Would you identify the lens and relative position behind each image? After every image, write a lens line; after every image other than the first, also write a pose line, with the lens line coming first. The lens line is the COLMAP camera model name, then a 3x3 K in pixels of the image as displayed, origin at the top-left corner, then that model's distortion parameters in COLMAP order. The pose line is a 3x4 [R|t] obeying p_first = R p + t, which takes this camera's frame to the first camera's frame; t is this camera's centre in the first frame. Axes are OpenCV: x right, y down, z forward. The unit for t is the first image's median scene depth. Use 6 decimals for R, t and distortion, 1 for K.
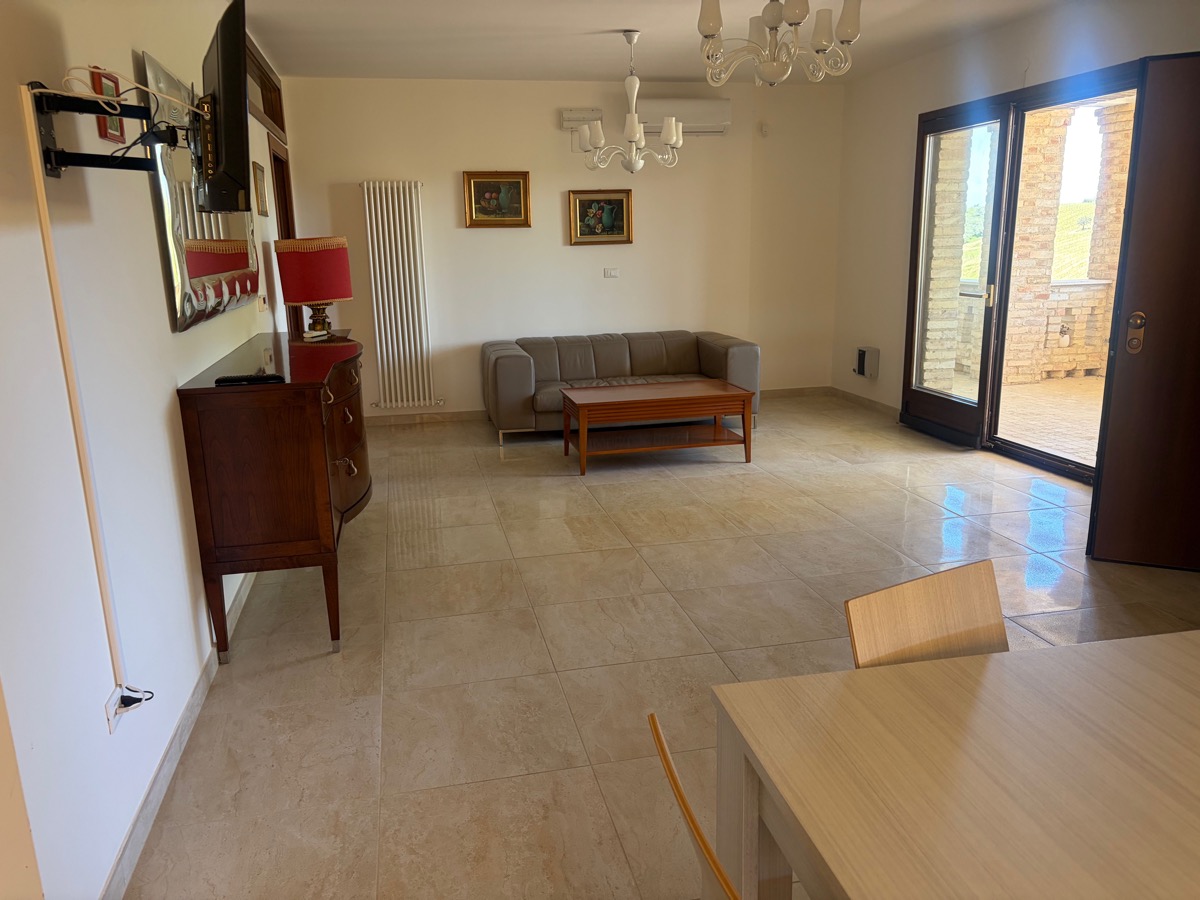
lens RADIAL K [[906.0, 0, 597.4], [0, 906.0, 448.8], [0, 0, 1]] dist [0.055851, -0.064393]
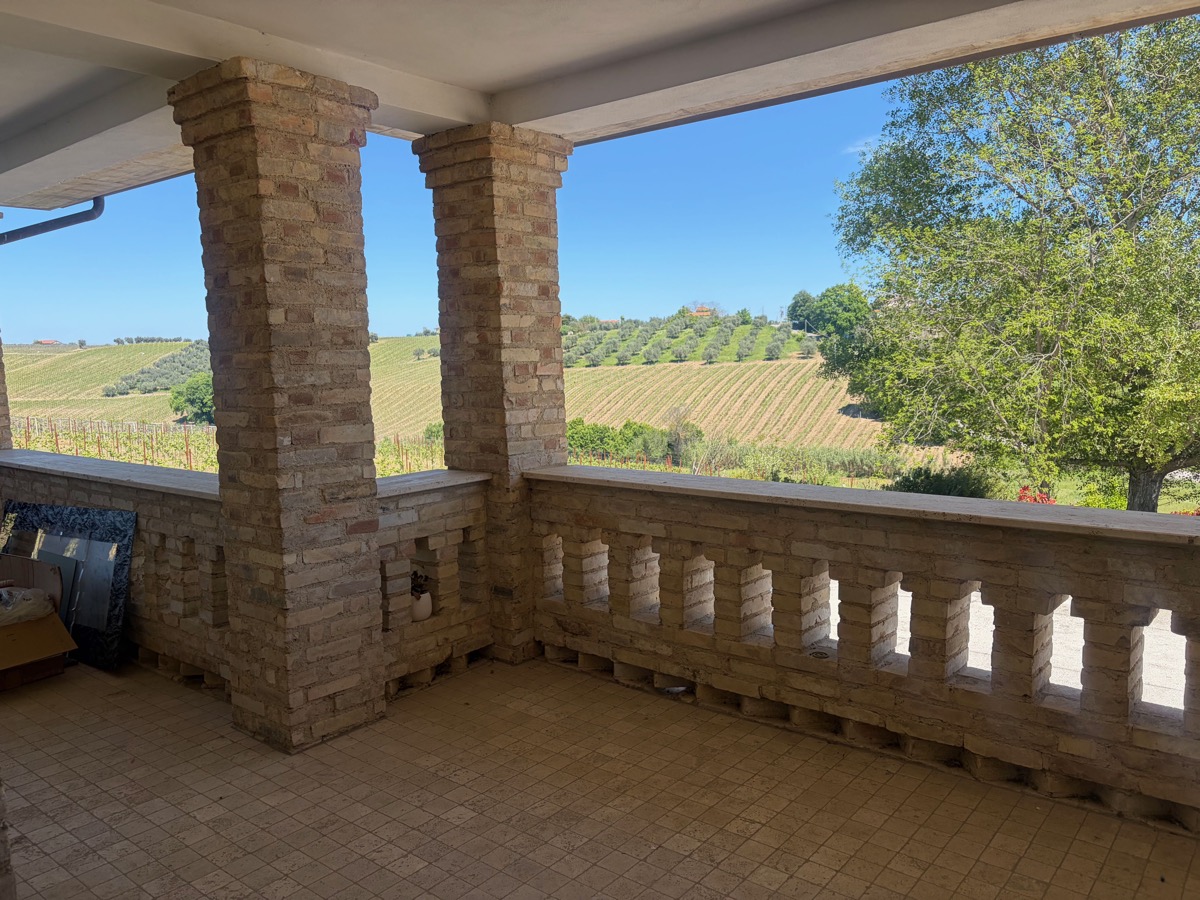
lens RADIAL K [[903.0, 0, 596.8], [0, 903.0, 457.0], [0, 0, 1]] dist [0.071988, -0.092581]
pose [[0.784997, -0.073883, 0.615078, 0.306911], [0.154246, 0.984905, -0.078551, -0.146439], [-0.599990, 0.156535, 0.784543, 0.583027]]
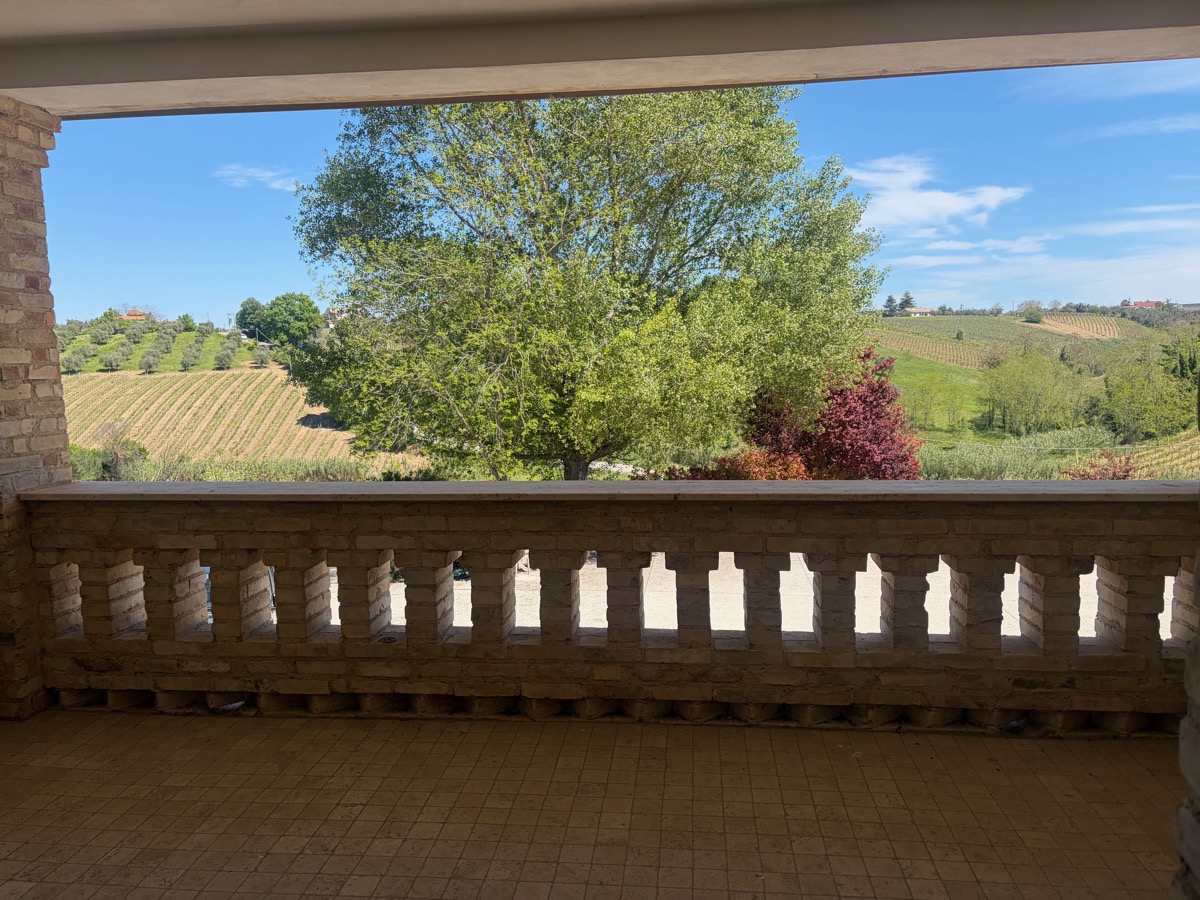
lens RADIAL K [[906.0, 0, 597.4], [0, 906.0, 448.8], [0, 0, 1]] dist [0.055851, -0.064393]
pose [[0.316047, -0.092395, 0.944234, 0.265010], [0.233073, 0.972308, 0.017129, -0.148064], [-0.919669, 0.214662, 0.328830, 0.602176]]
